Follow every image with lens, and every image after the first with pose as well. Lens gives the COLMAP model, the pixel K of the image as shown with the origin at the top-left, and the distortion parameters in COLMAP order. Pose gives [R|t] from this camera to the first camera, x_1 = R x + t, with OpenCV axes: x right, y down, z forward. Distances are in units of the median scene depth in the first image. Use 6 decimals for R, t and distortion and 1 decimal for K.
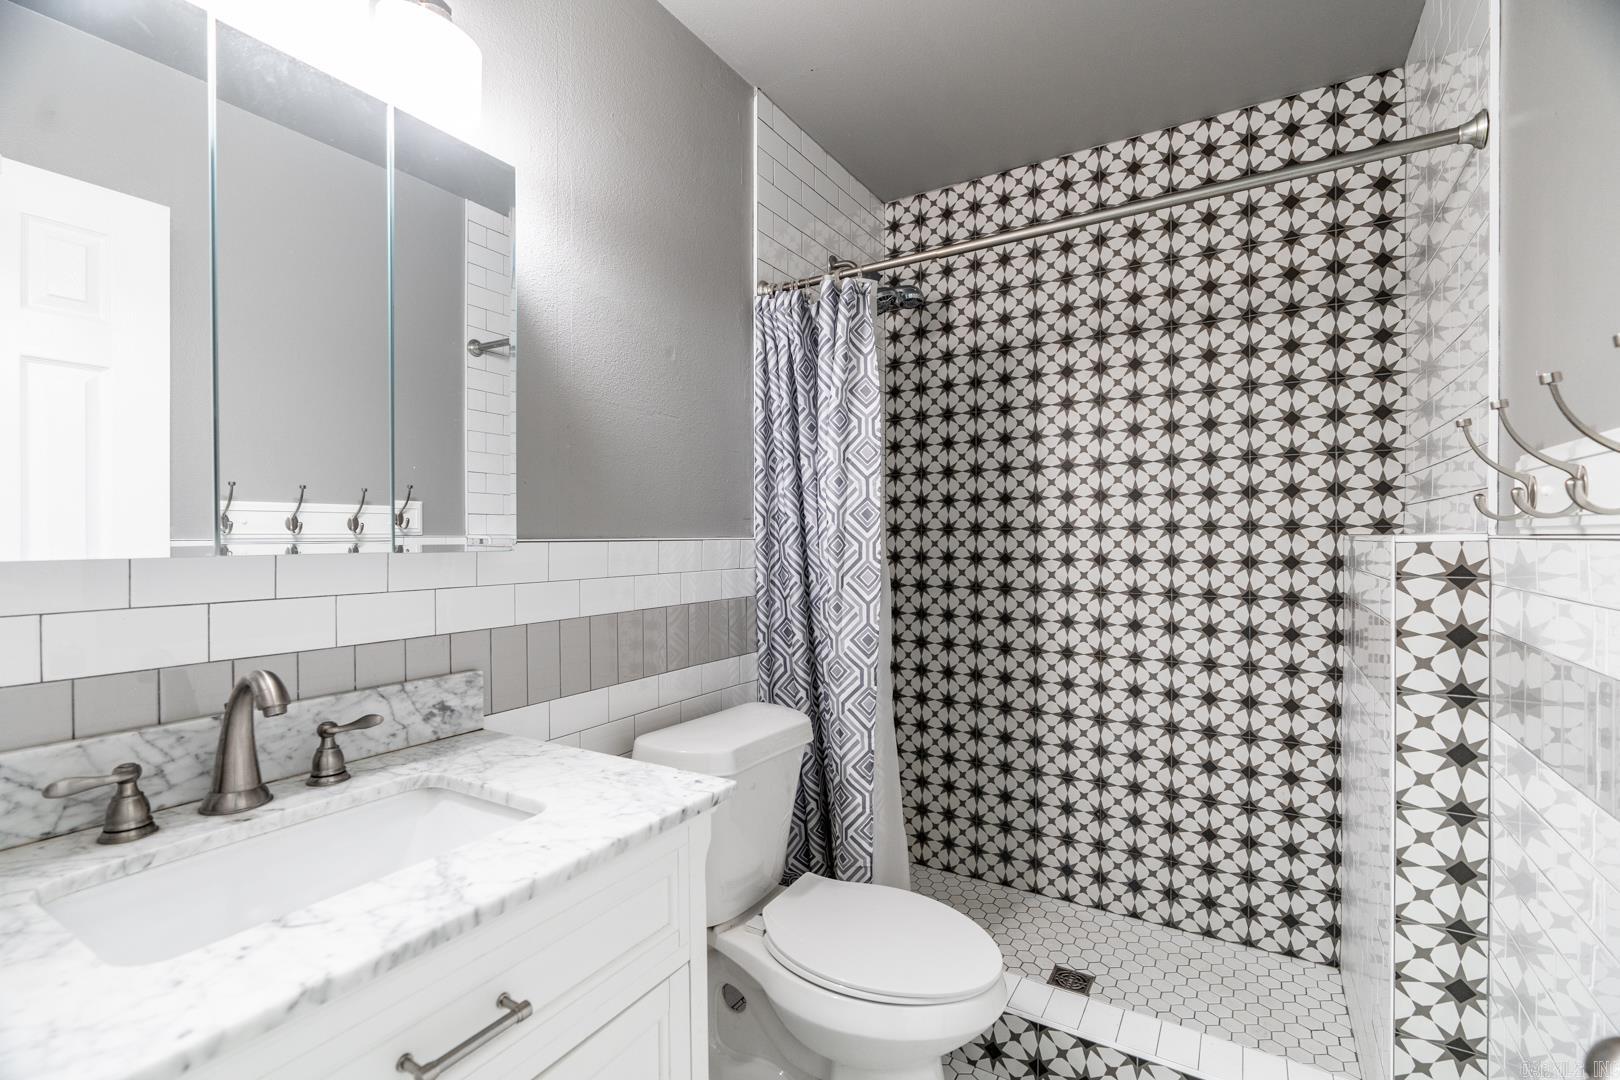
lens RADIAL K [[733.8, 0, 810.0], [0, 733.8, 540.0], [0, 0, 1]] dist [-0.002609, 0.001281]
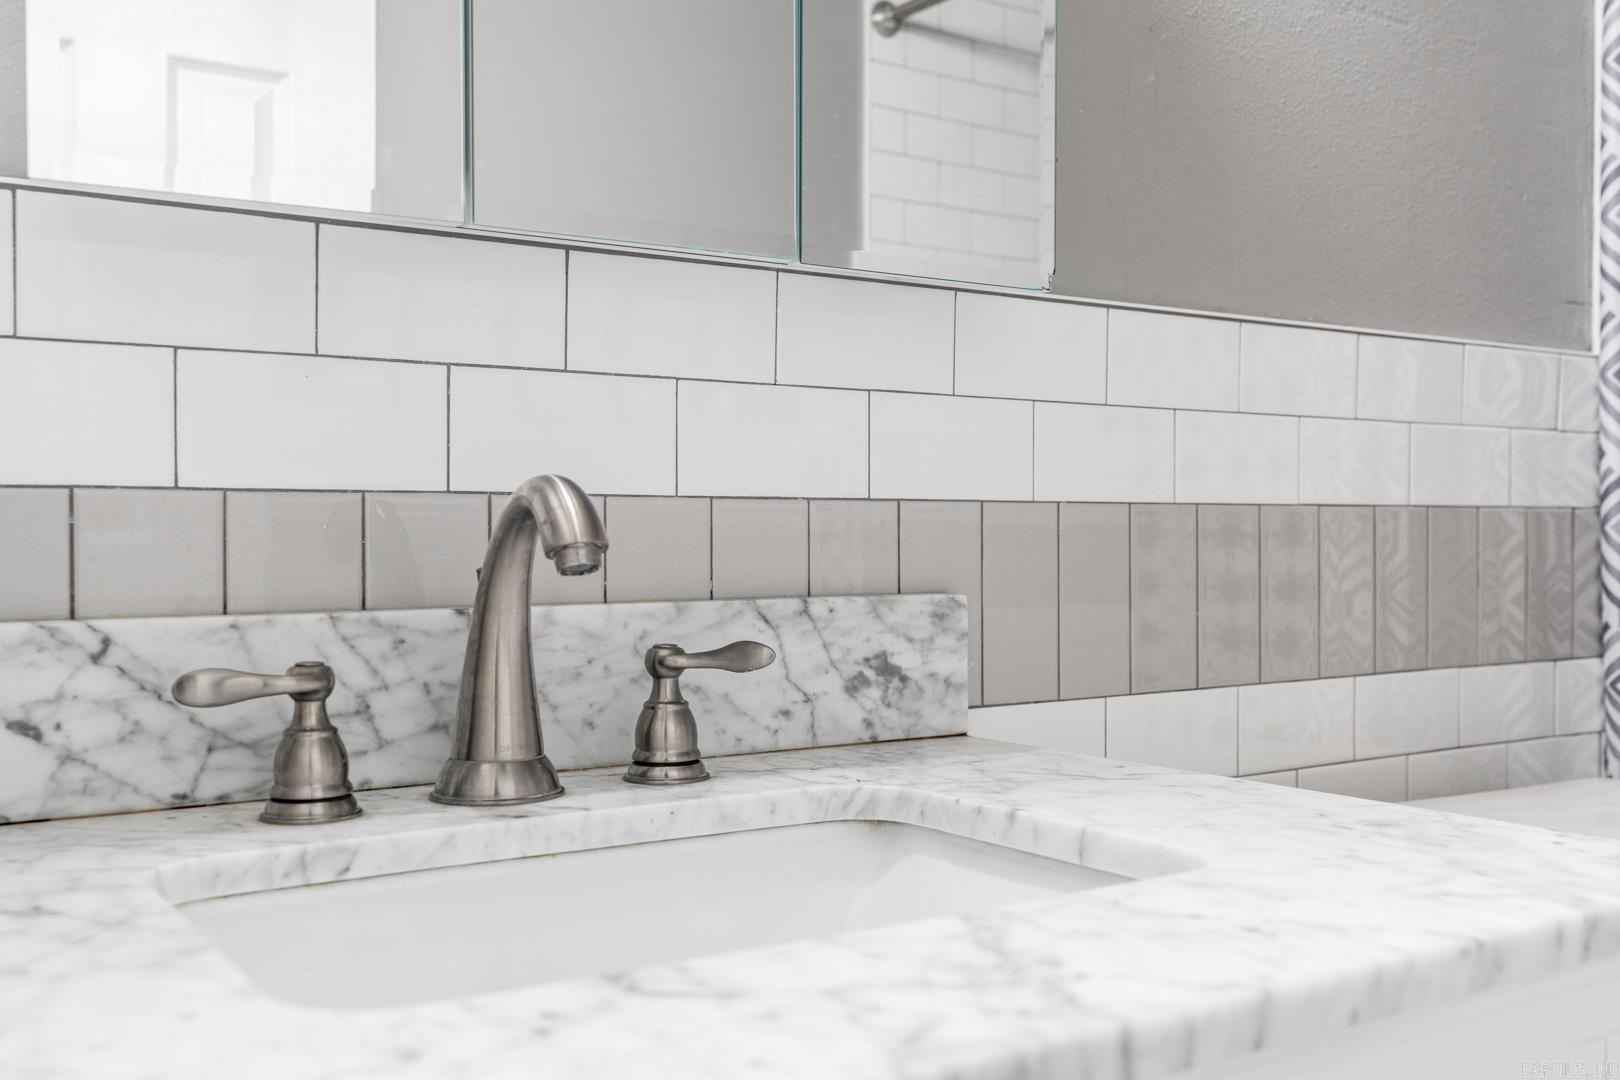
lens RADIAL K [[1575.9, 0, 810.0], [0, 1575.9, 540.0], [0, 0, 1]] dist [0.006325, -0.001719]
pose [[0.902676, 0.010037, -0.430203, -0.193799], [-0.007618, 0.999944, 0.007345, 0.192609], [0.430253, -0.003353, 0.902702, 0.209705]]
